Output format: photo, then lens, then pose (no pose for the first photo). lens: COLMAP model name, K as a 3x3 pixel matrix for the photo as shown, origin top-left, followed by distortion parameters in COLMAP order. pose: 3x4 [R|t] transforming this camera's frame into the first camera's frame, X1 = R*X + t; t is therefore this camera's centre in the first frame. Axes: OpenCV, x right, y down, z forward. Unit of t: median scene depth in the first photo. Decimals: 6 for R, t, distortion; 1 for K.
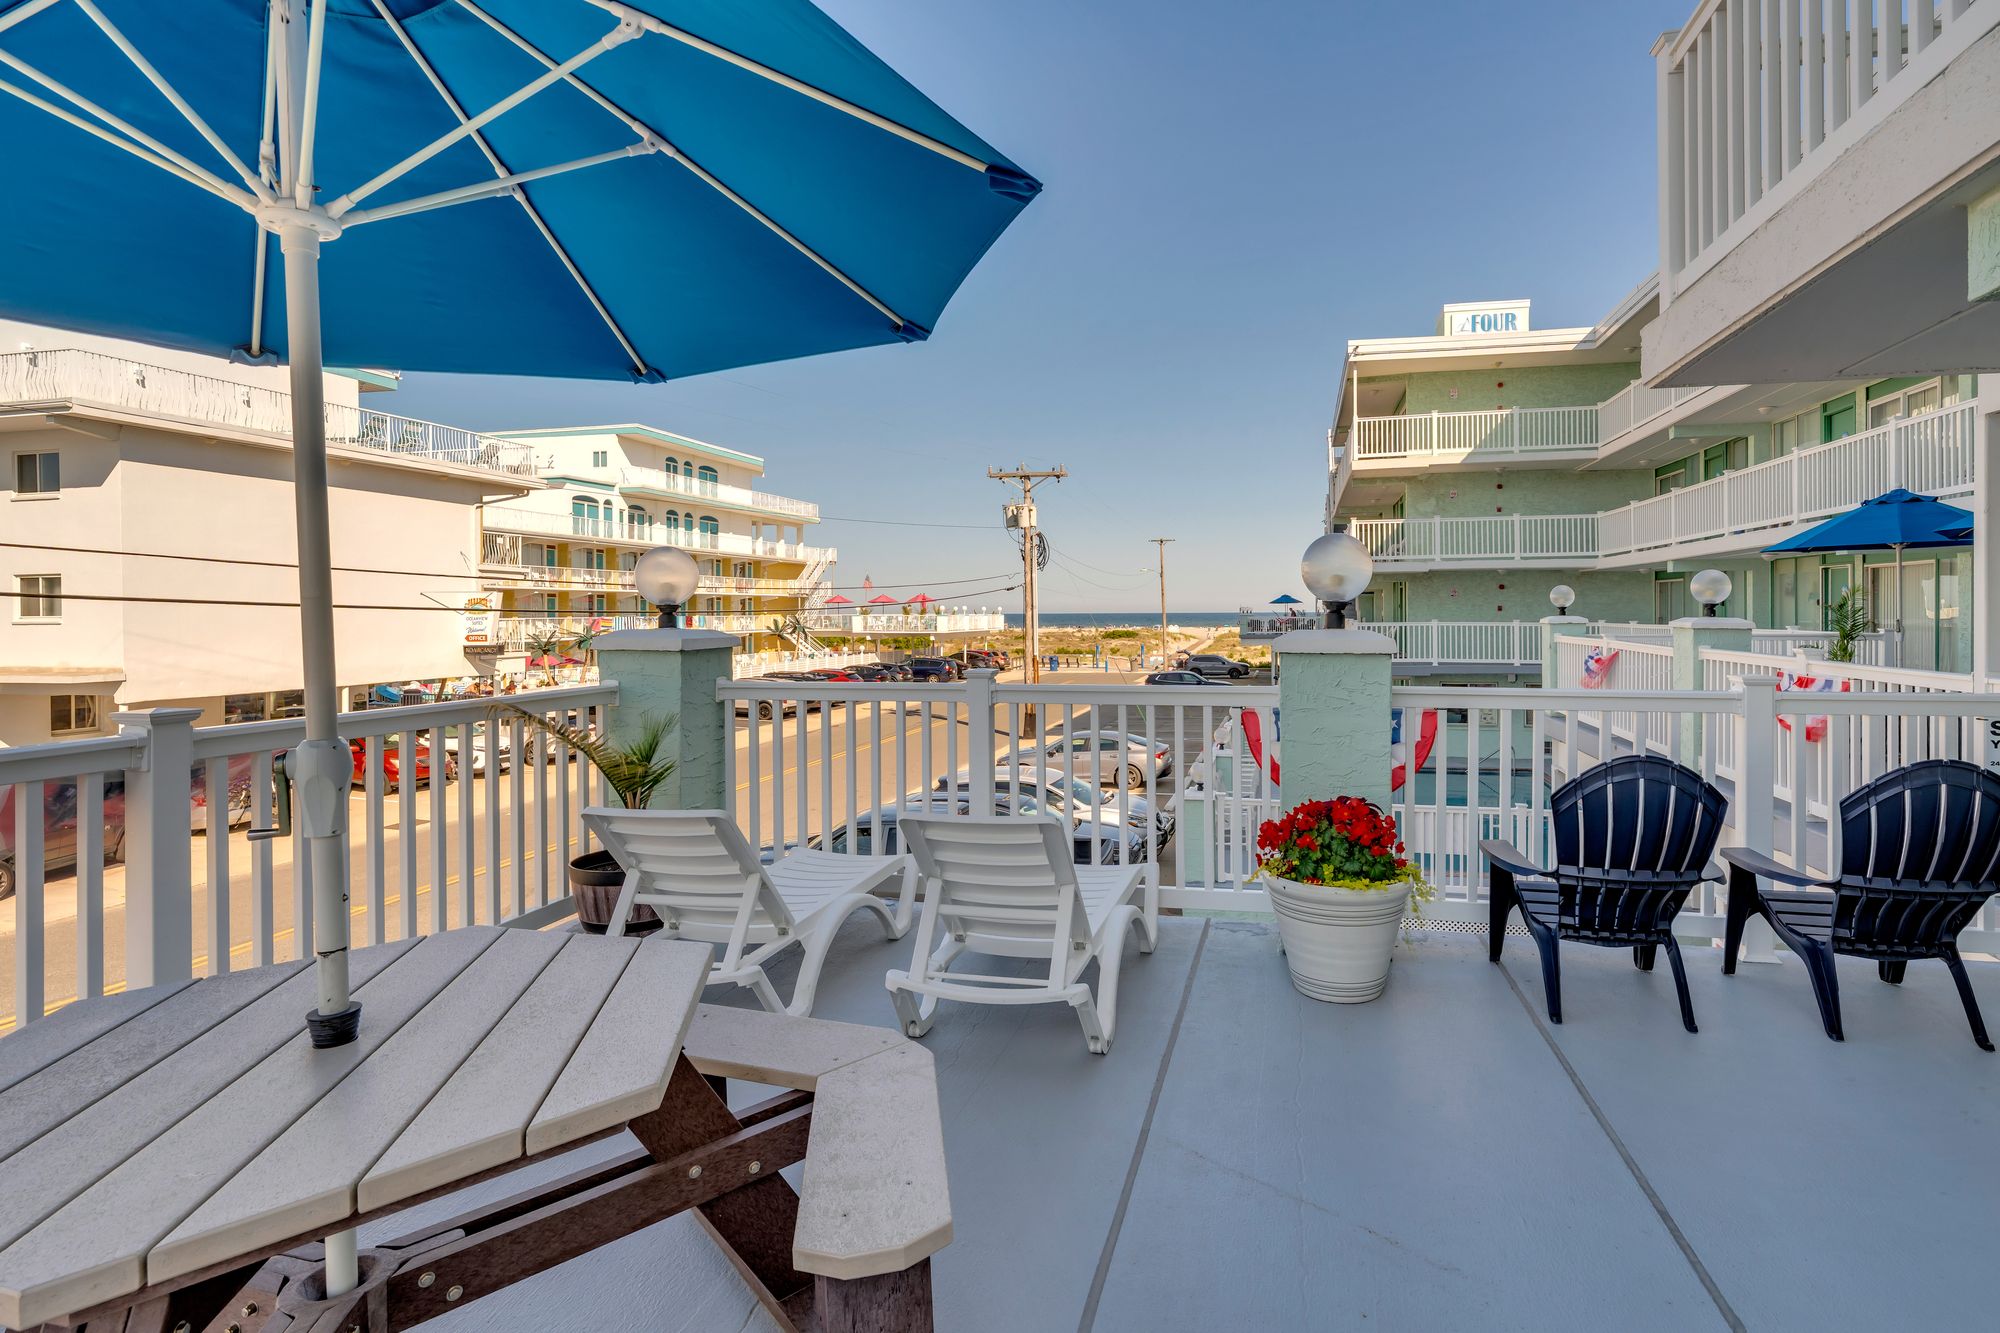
lens RADIAL K [[934.7, 0, 1125.6], [0, 934.7, 625.8], [0, 0, 1]] dist [0.005329, -0.003231]
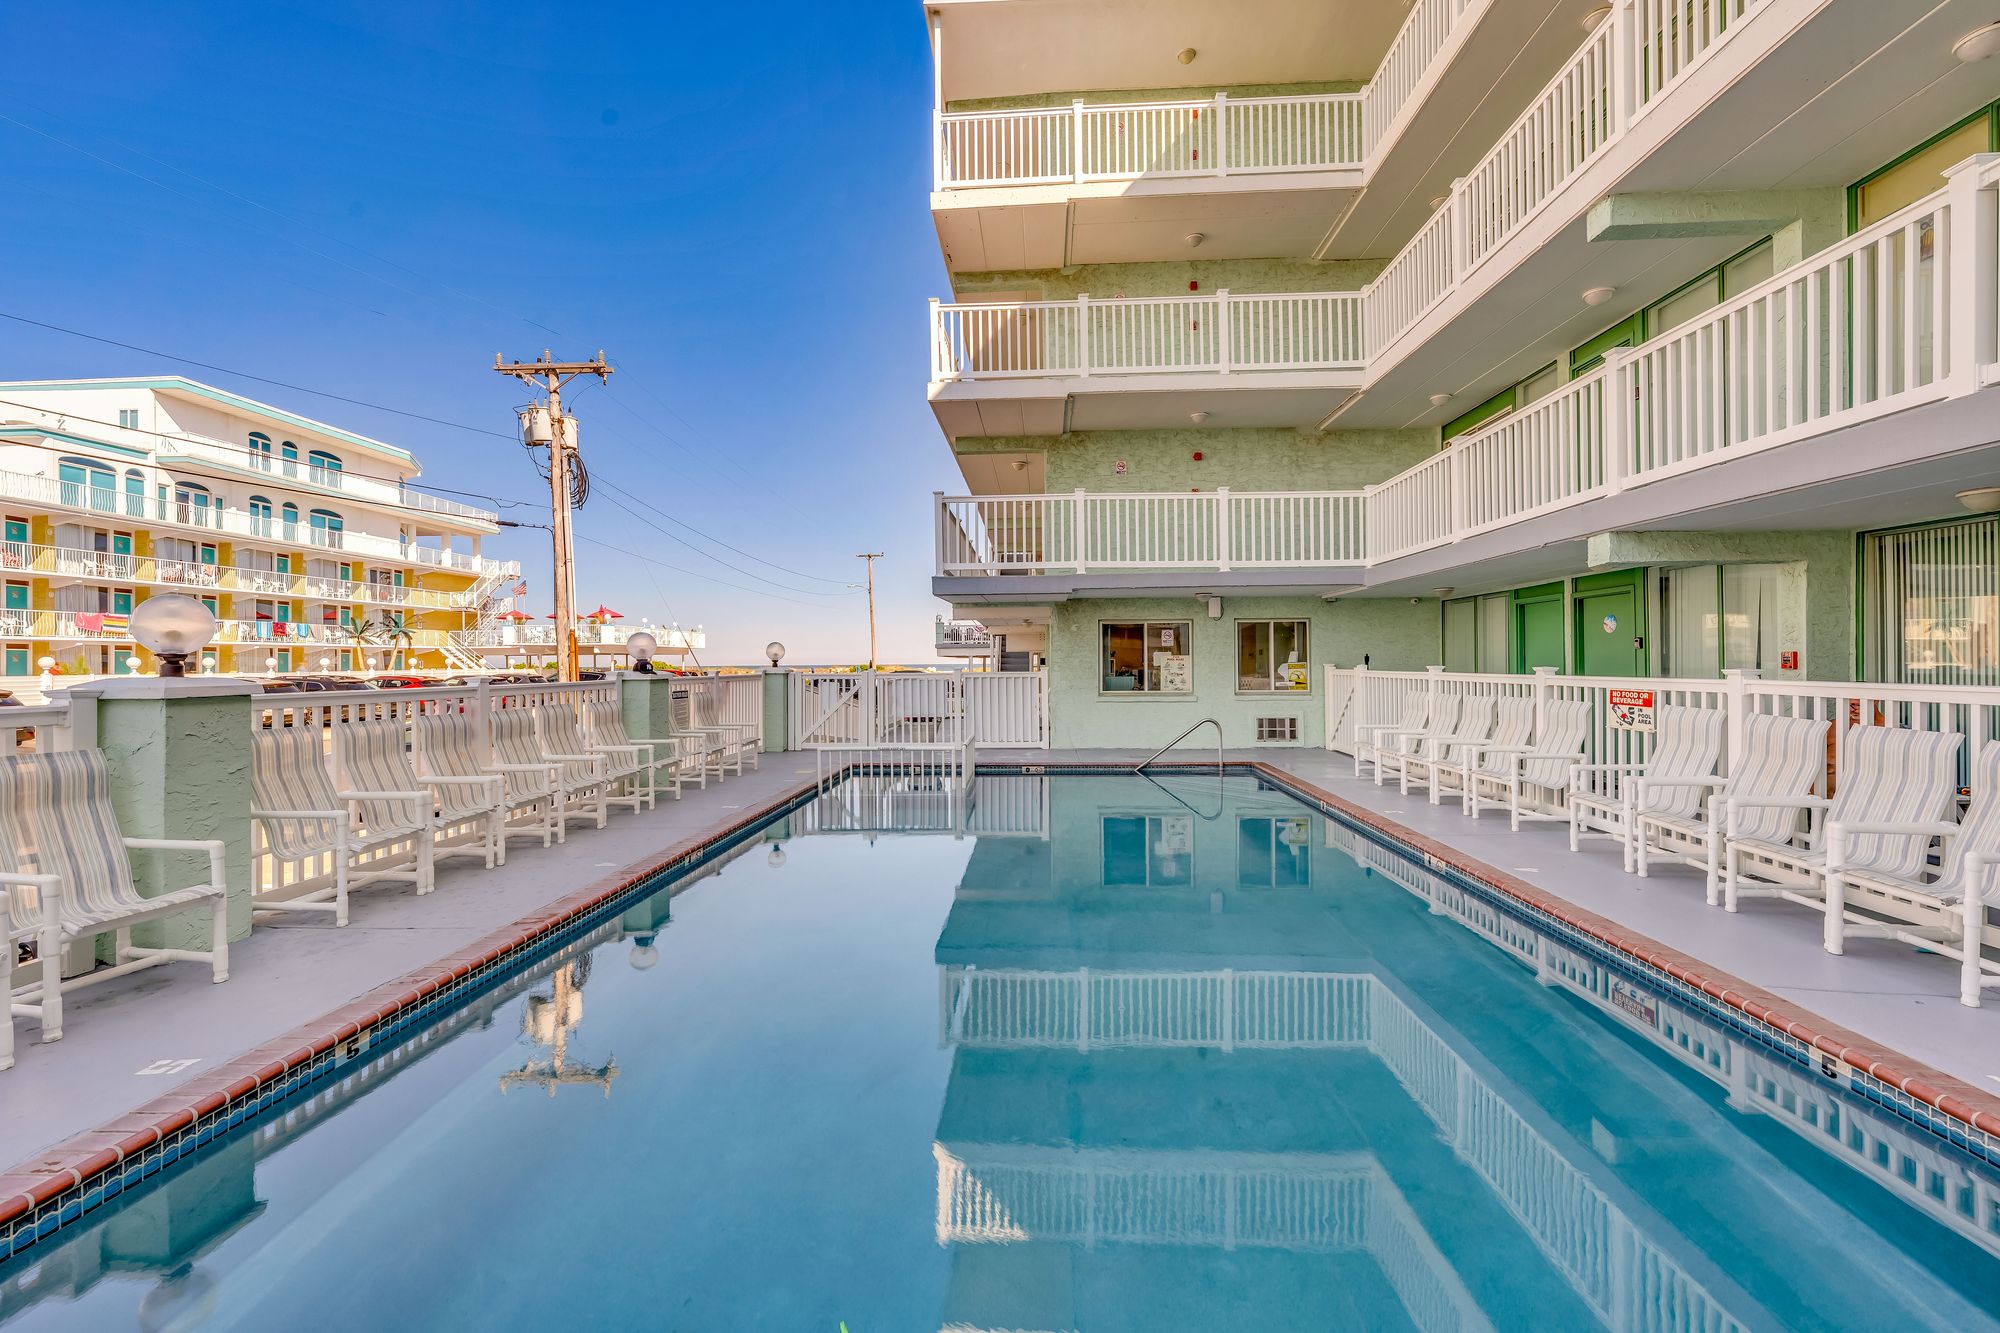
lens RADIAL K [[821.9, 0, 1015.1], [0, 821.9, 659.9], [0, 0, 1]] dist [-0.000697, -0.000094]
pose [[0.988685, -0.000595, 0.150009, 0.081139], [0.002075, 0.999951, -0.009711, 0.035346], [-0.149996, 0.009913, 0.988637, 0.195905]]
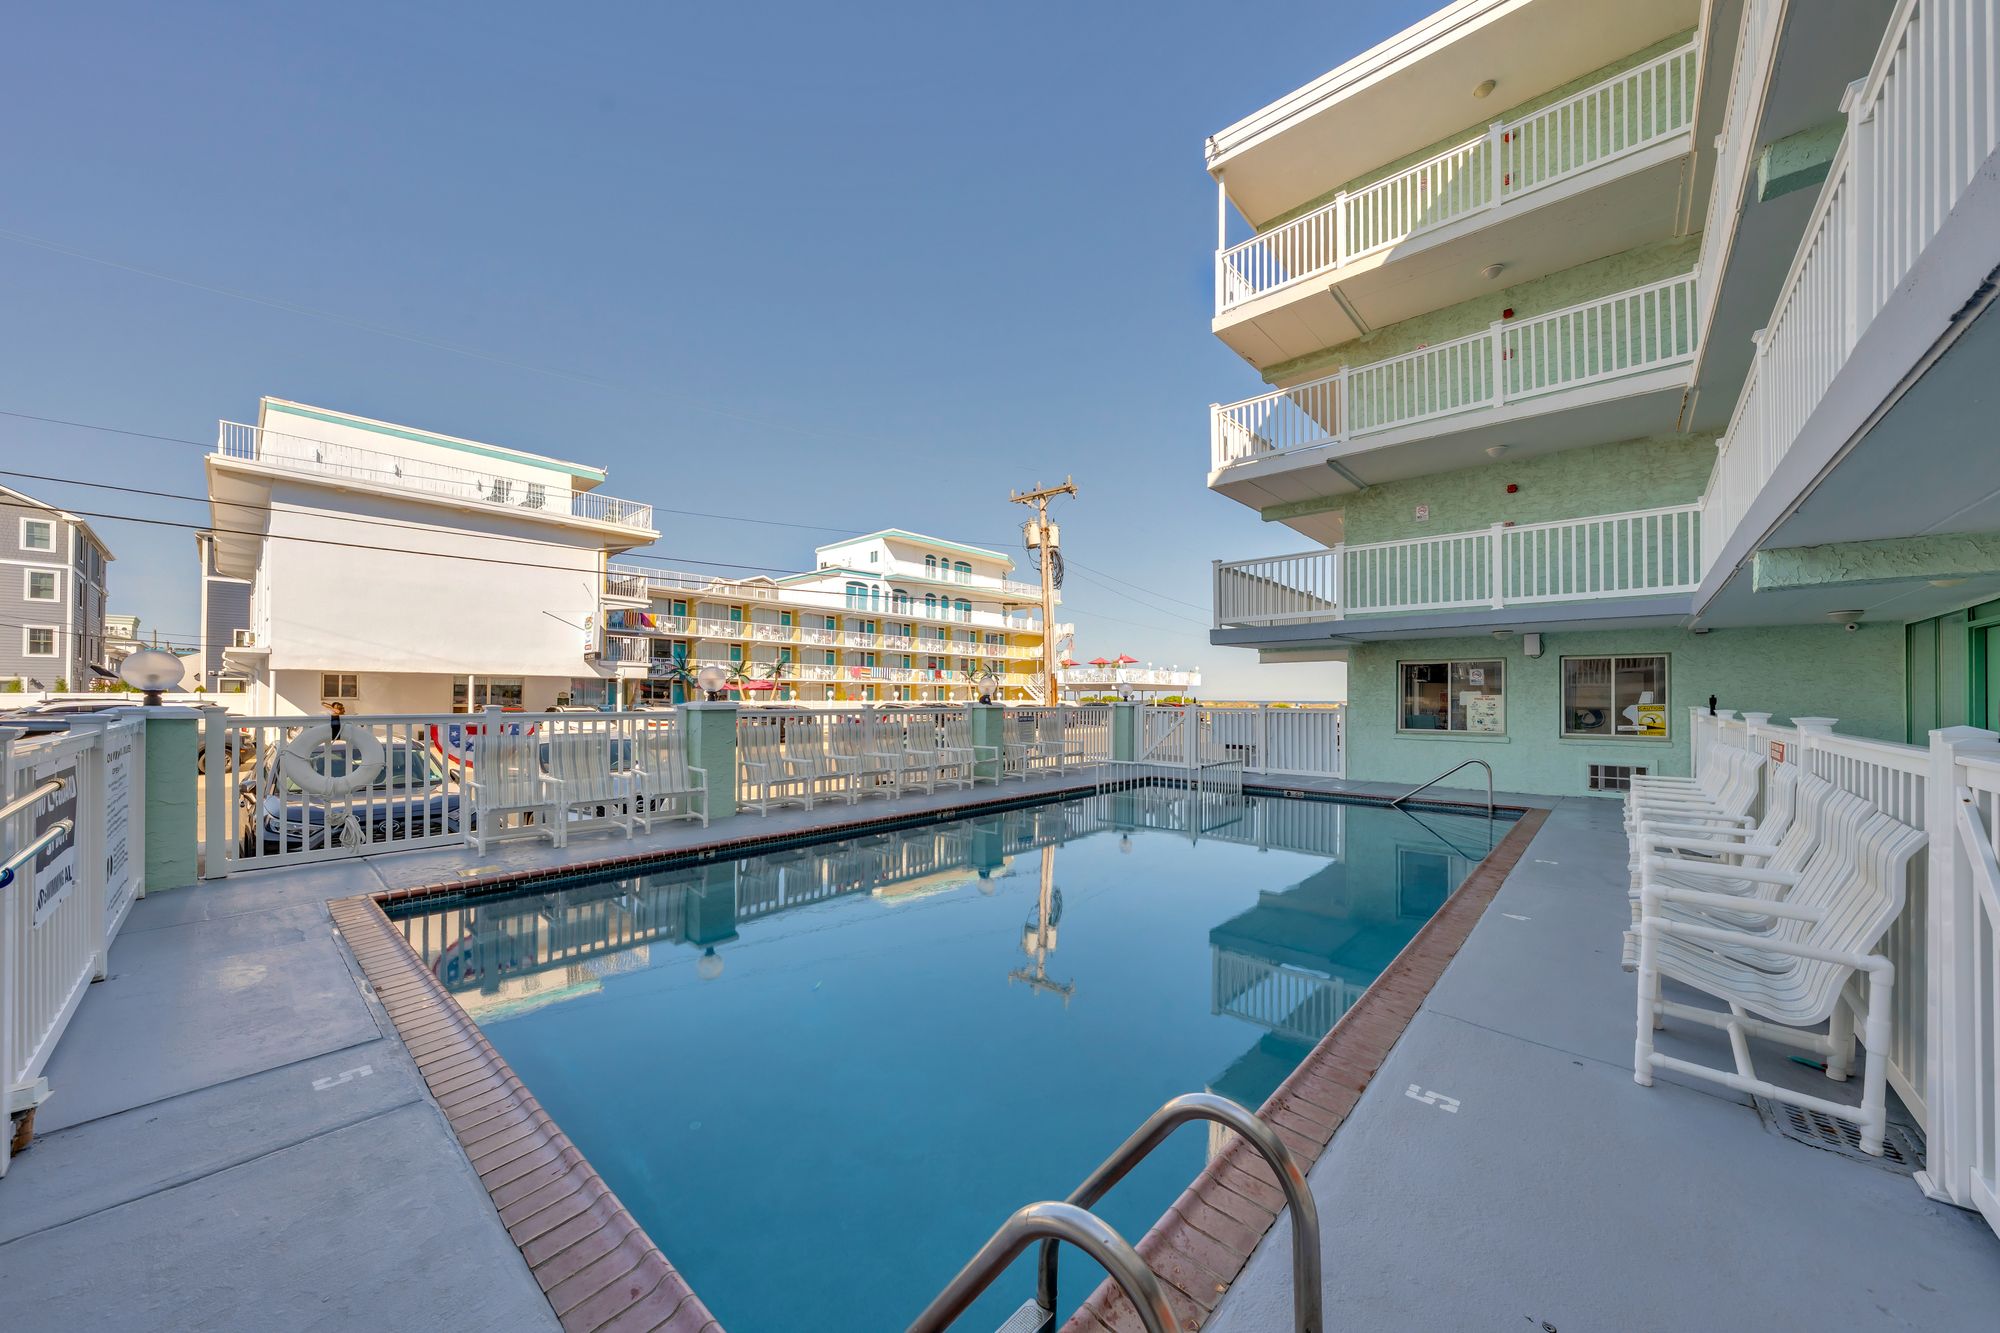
lens RADIAL K [[700.8, 0, 997.8], [0, 700.8, 691.9], [0, 0, 1]] dist [-0.002225, -0.000069]
pose [[0.863620, 0.005519, -0.504113, 0.133890], [-0.012767, 0.999859, -0.010924, 0.034971], [0.503982, 0.015870, 0.863568, 0.184625]]
